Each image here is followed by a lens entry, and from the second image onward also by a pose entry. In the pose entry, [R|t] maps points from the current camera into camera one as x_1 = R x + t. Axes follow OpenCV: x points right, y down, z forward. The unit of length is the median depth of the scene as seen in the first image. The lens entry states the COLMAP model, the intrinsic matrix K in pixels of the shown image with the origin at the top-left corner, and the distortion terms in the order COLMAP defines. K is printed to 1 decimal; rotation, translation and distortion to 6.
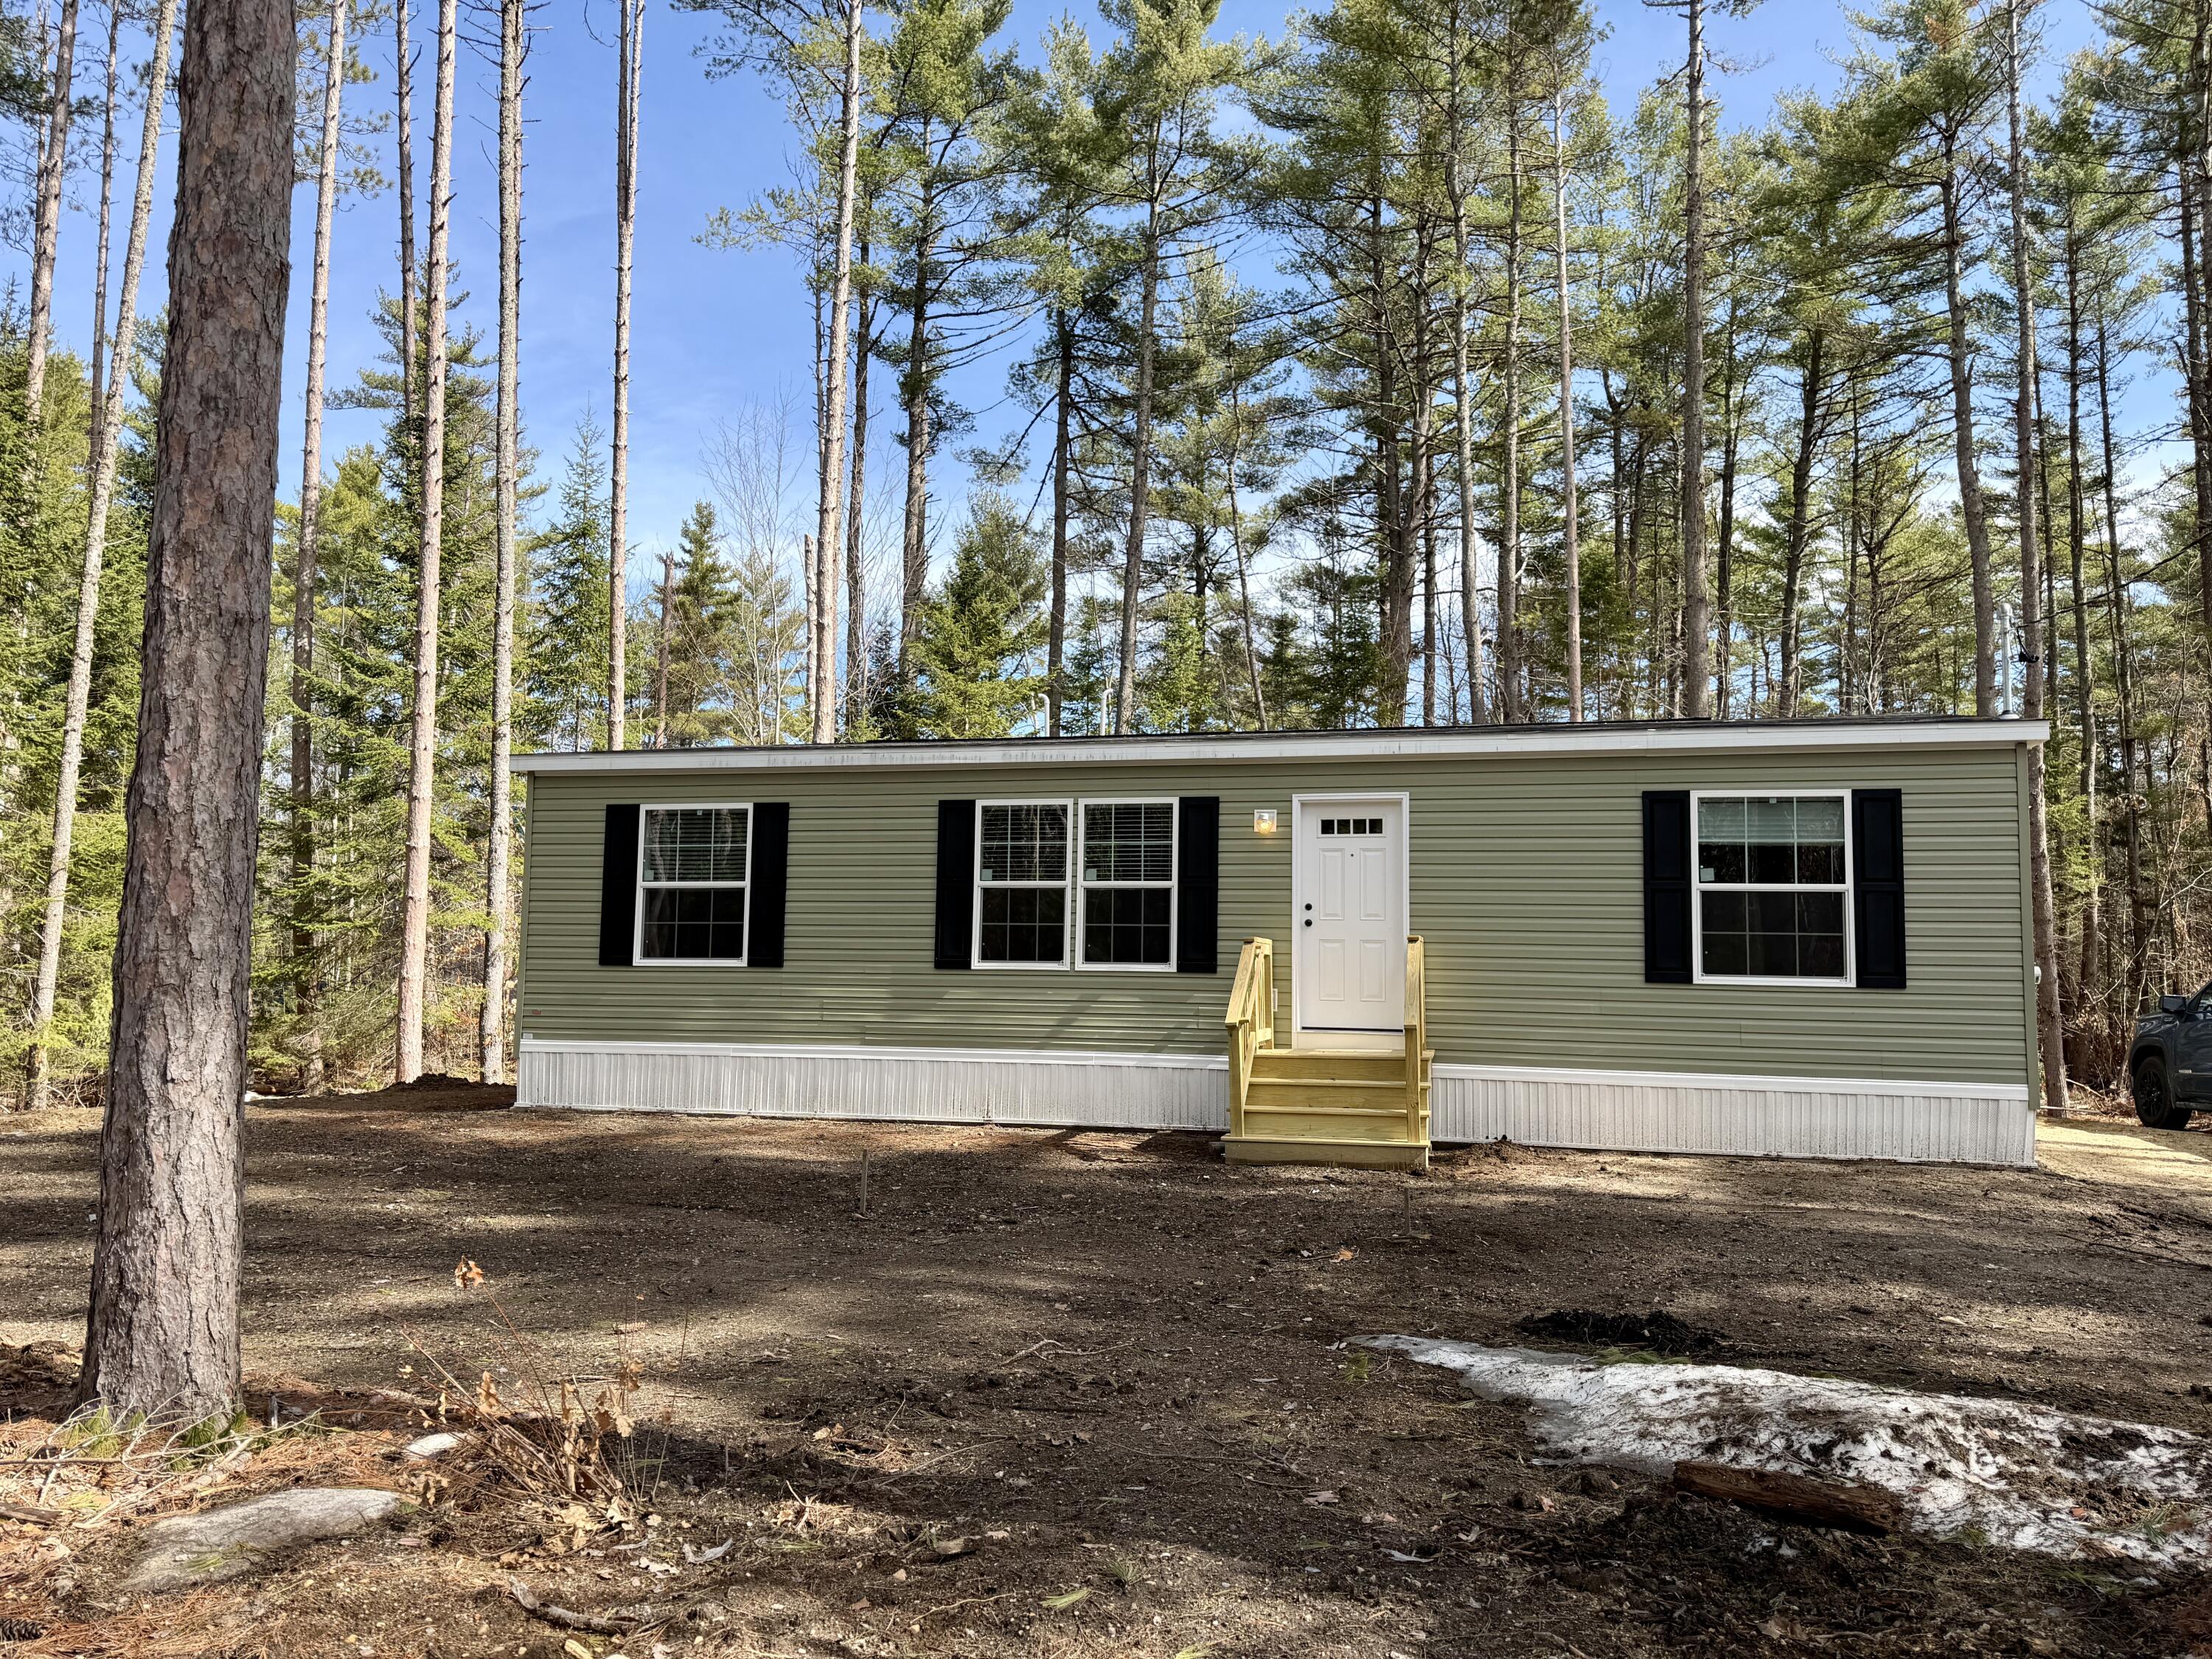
lens RADIAL K [[1555.1, 0, 1108.5], [0, 1555.1, 824.1], [0, 0, 1]] dist [0.056218, -0.067047]
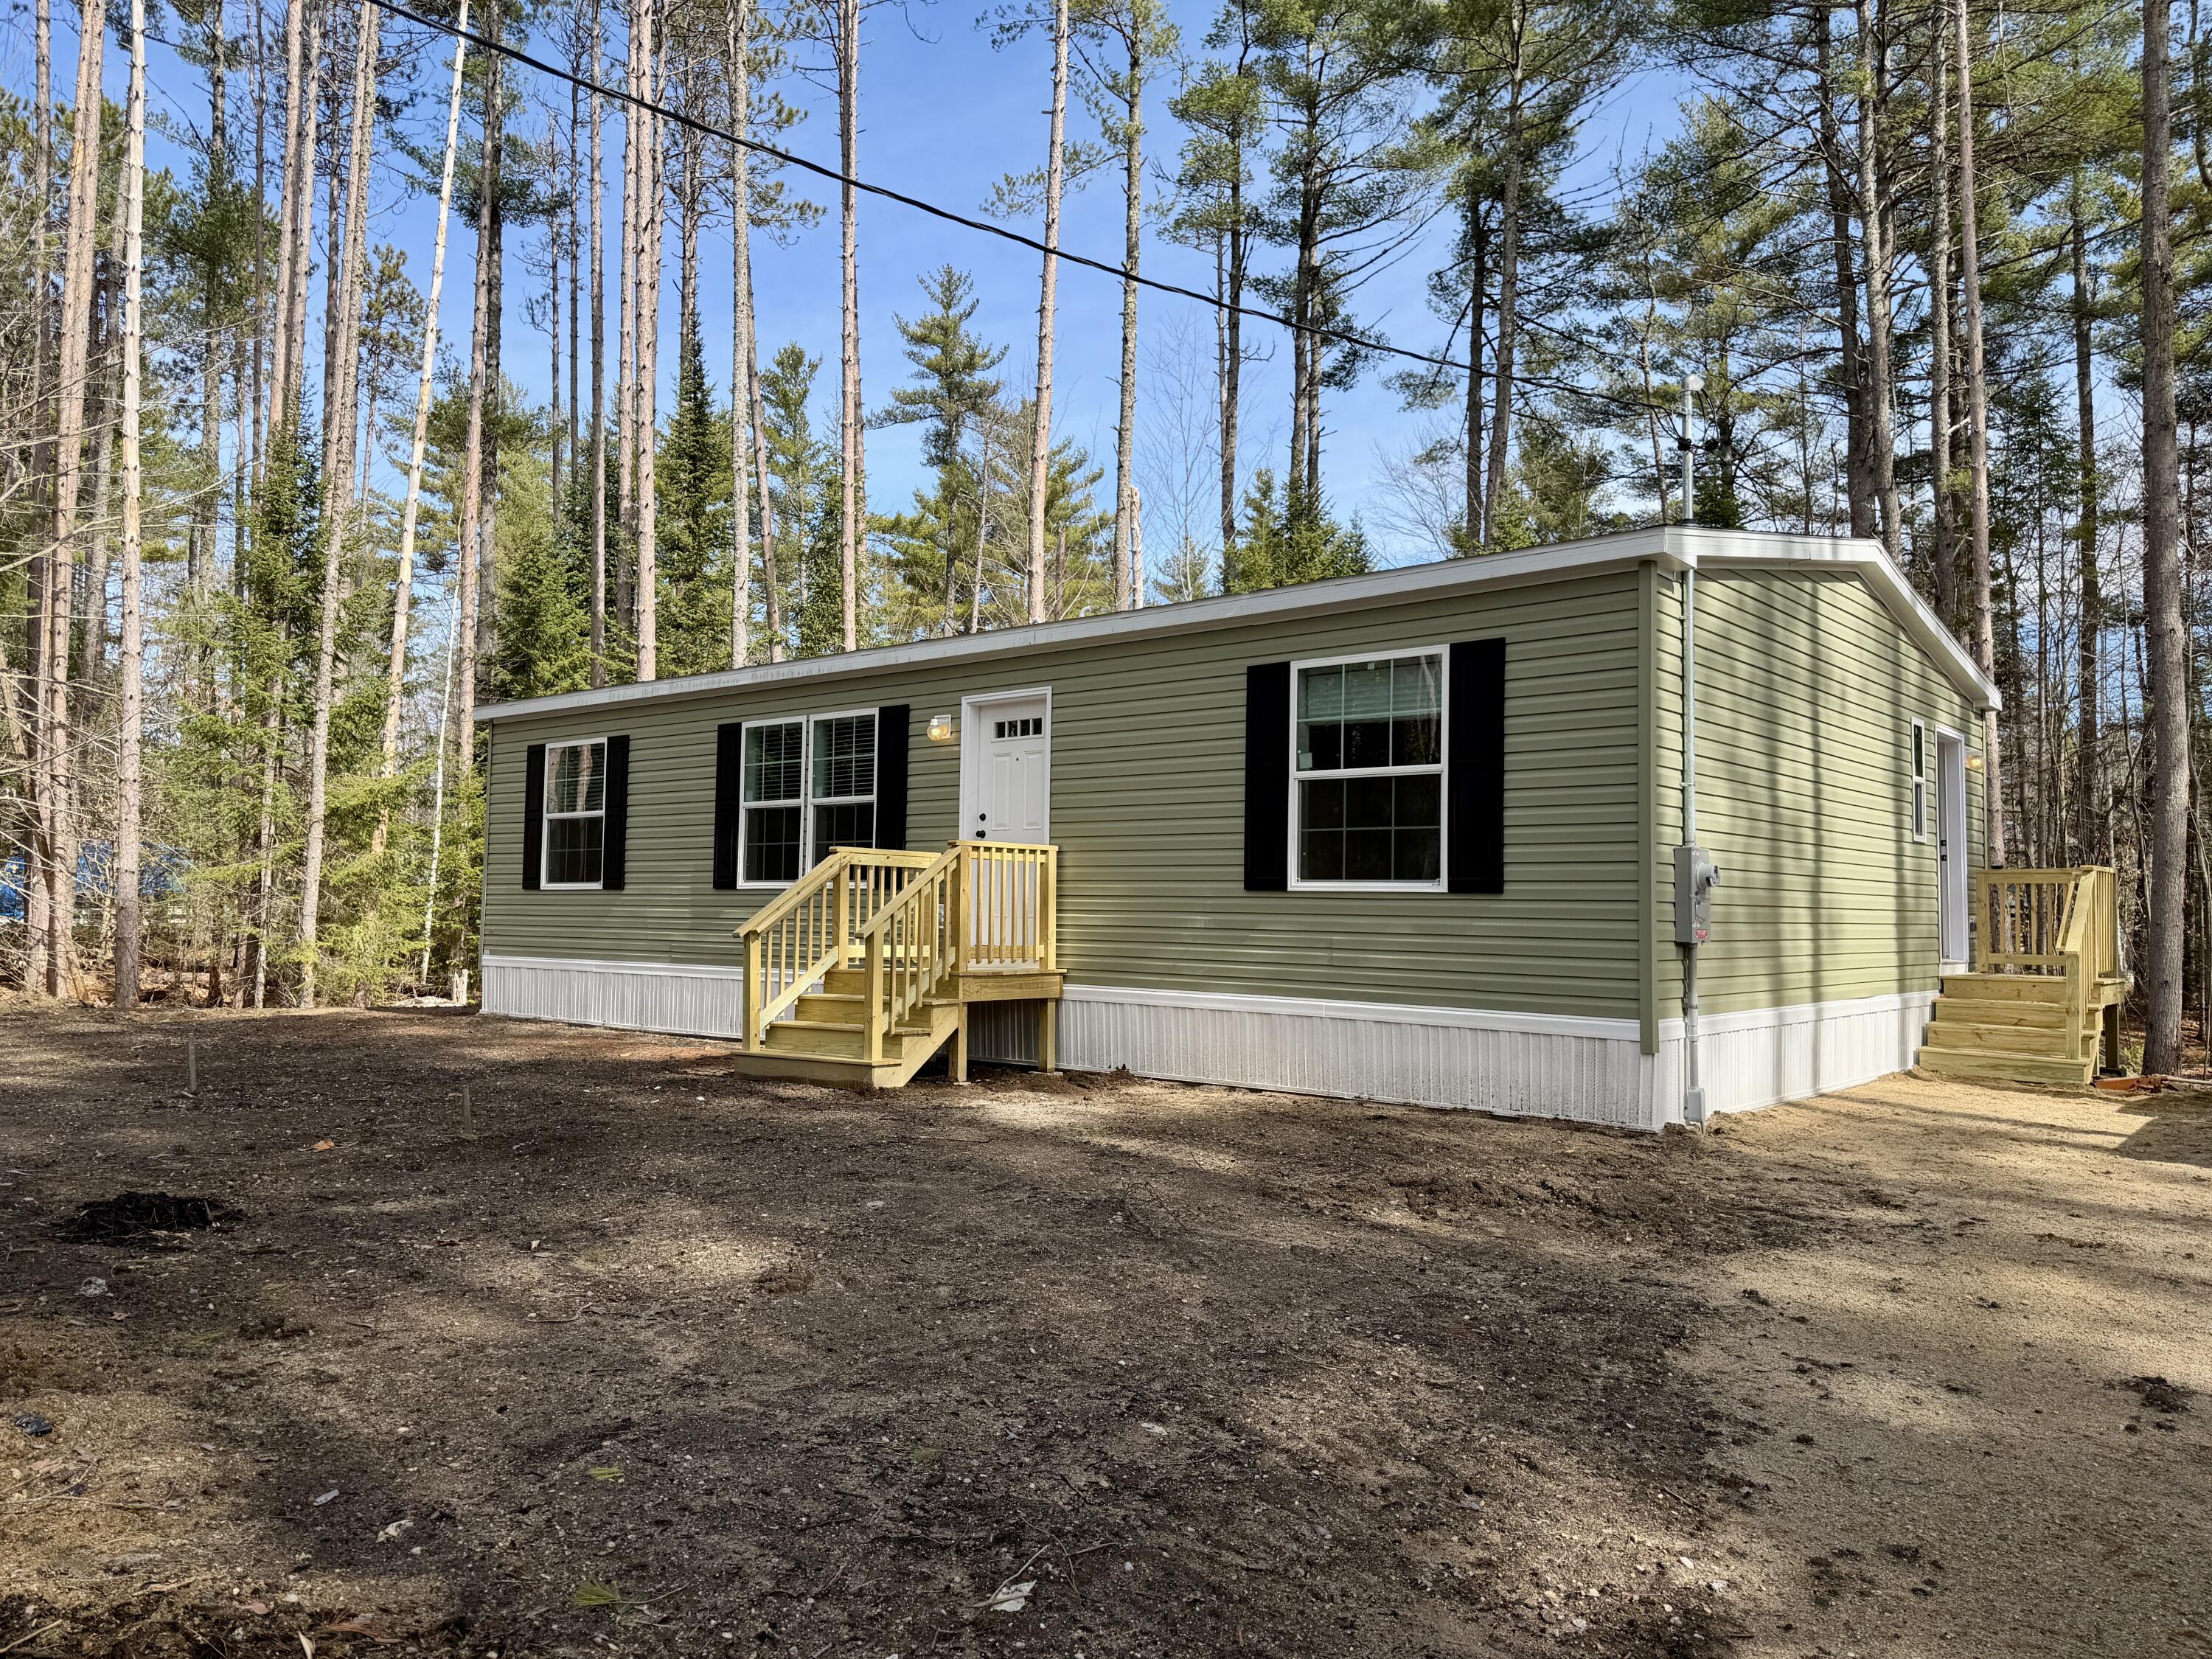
lens RADIAL K [[1555.1, 0, 1109.1], [0, 1555.1, 811.9], [0, 0, 1]] dist [0.056218, -0.067047]
pose [[0.899049, -0.036334, -0.436339, 0.592688], [0.054735, 0.998060, 0.029668, 0.026483], [0.434414, -0.050556, 0.899293, 0.191128]]
